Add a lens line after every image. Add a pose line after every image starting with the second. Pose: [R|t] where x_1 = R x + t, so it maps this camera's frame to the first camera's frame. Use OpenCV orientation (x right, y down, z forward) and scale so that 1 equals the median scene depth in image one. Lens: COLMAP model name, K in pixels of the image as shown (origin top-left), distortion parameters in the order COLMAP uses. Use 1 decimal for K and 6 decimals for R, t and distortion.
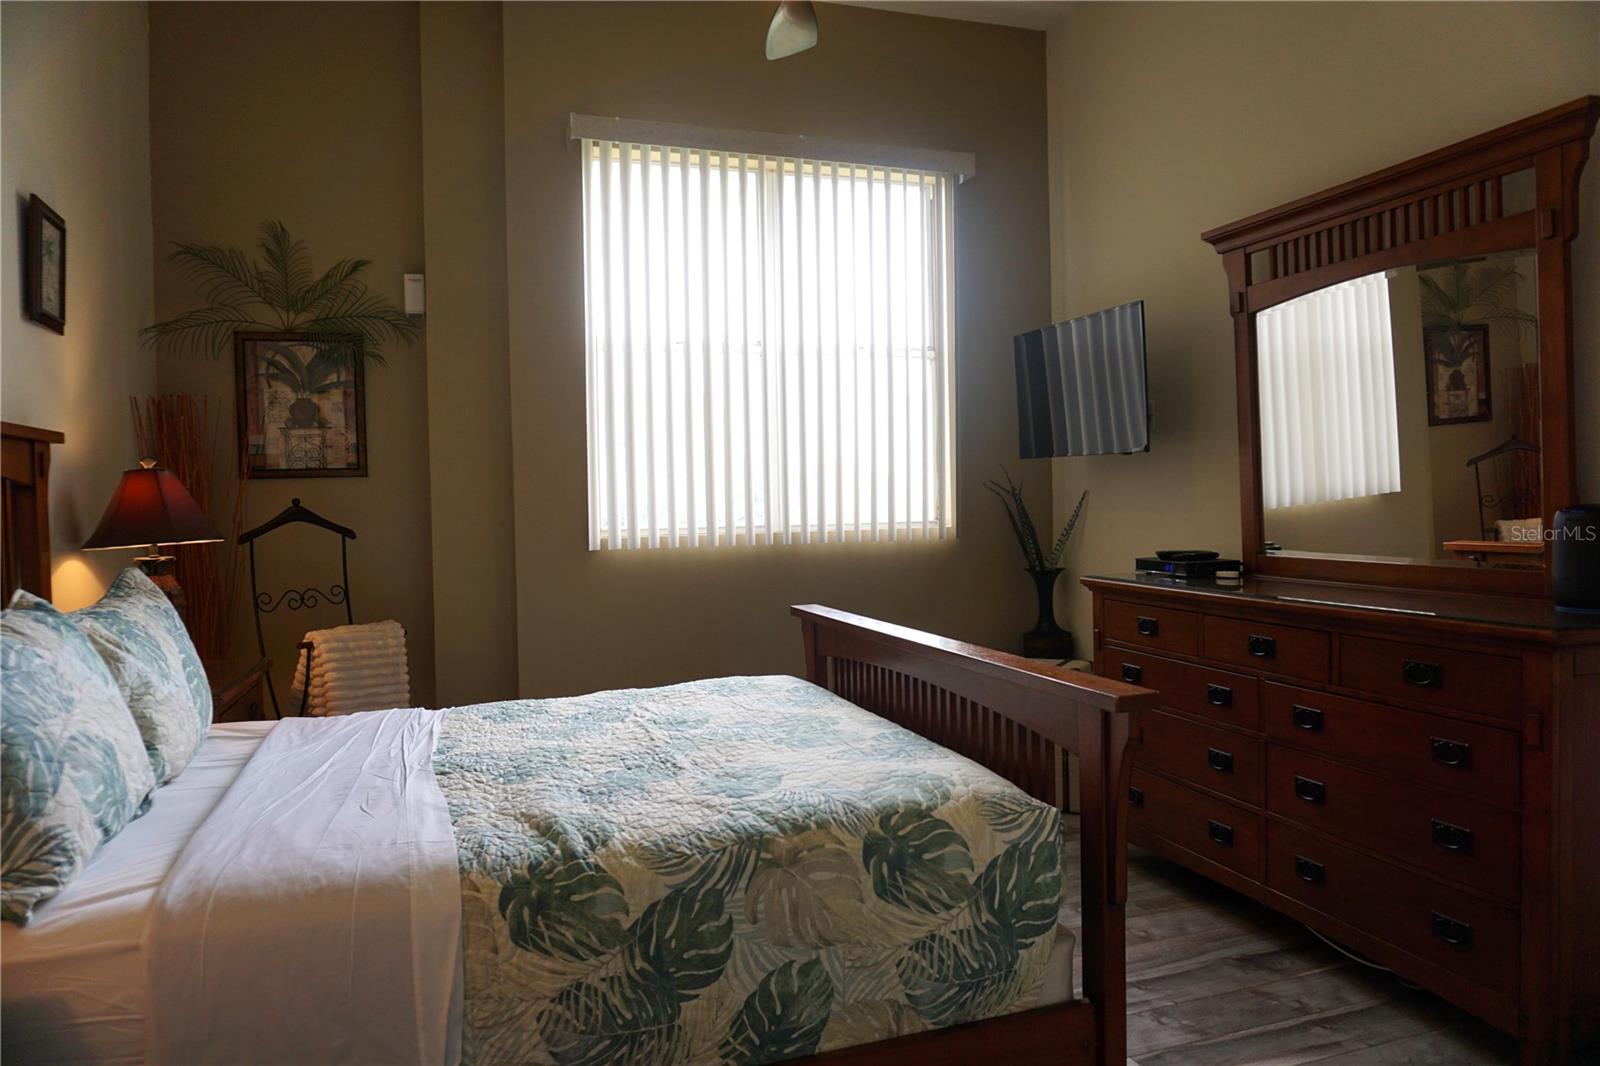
lens RADIAL K [[1066.9, 0, 800.0], [0, 1066.9, 533.0], [0, 0, 1]] dist [-0.054138, 0.034518]
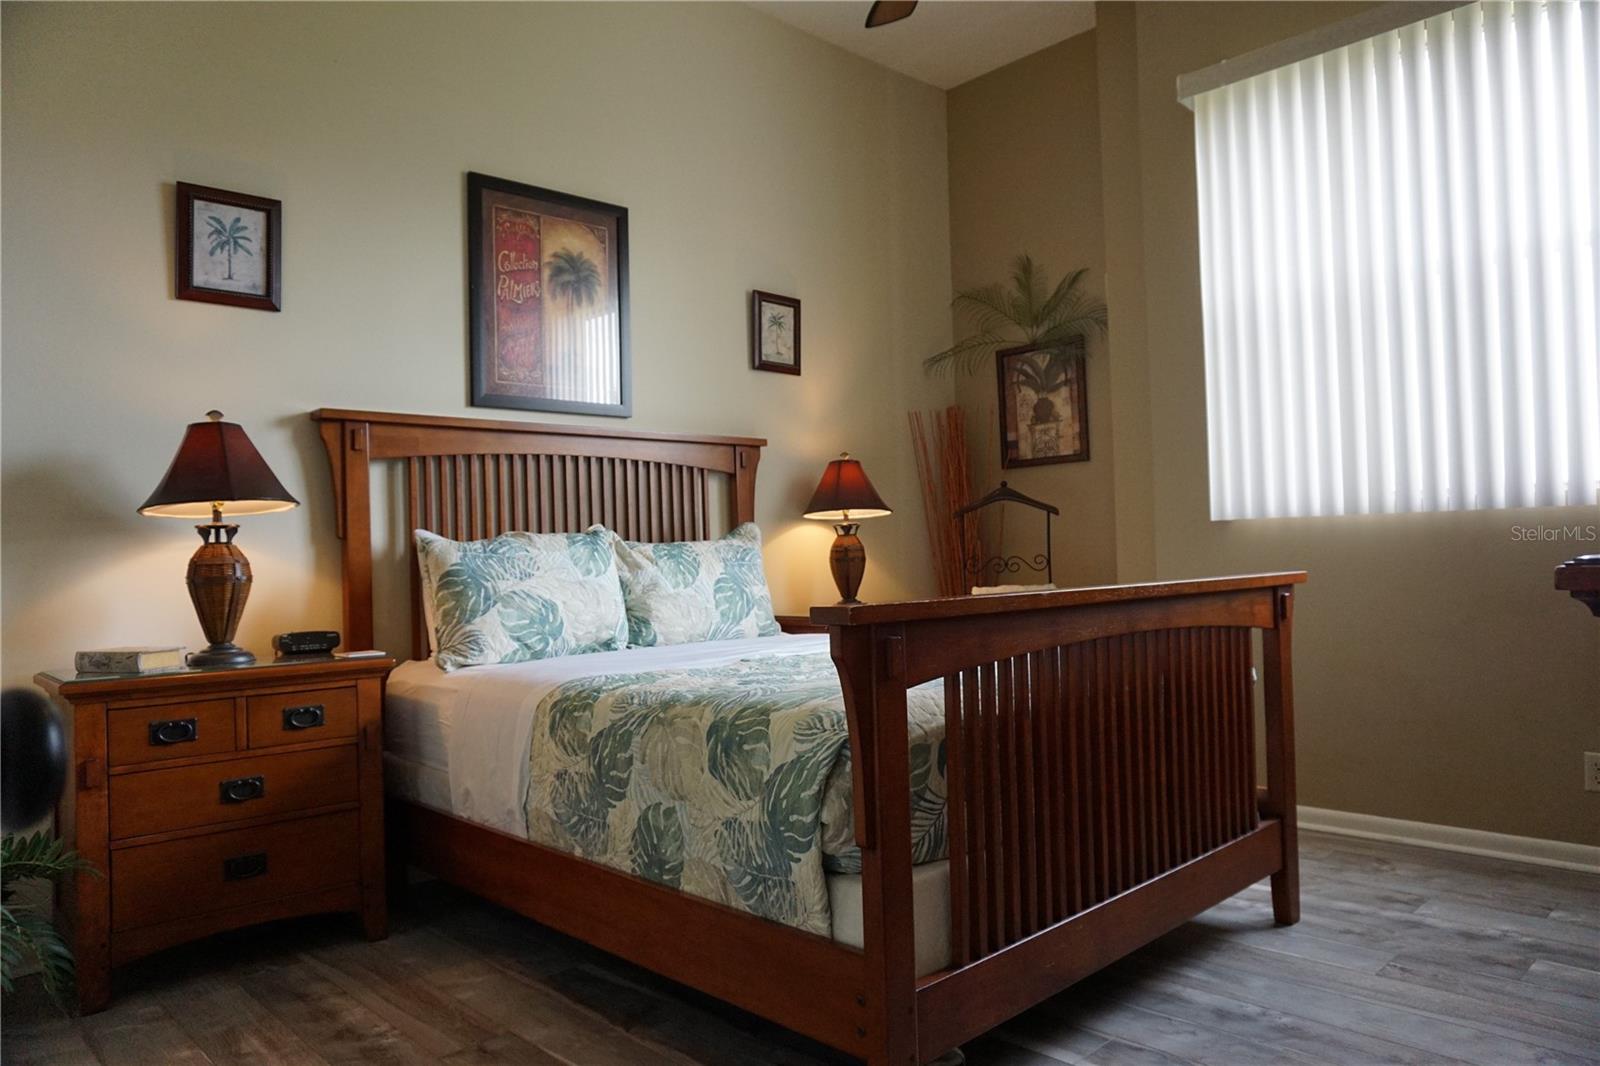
lens RADIAL K [[1066.5, 0, 800.0], [0, 1066.5, 533.0], [0, 0, 1]] dist [-0.053845, 0.048052]
pose [[0.418253, -0.013486, -0.908231, 0.691267], [-0.007031, 0.999812, -0.018083, 0.065322], [0.908303, 0.013949, 0.418079, 0.365221]]
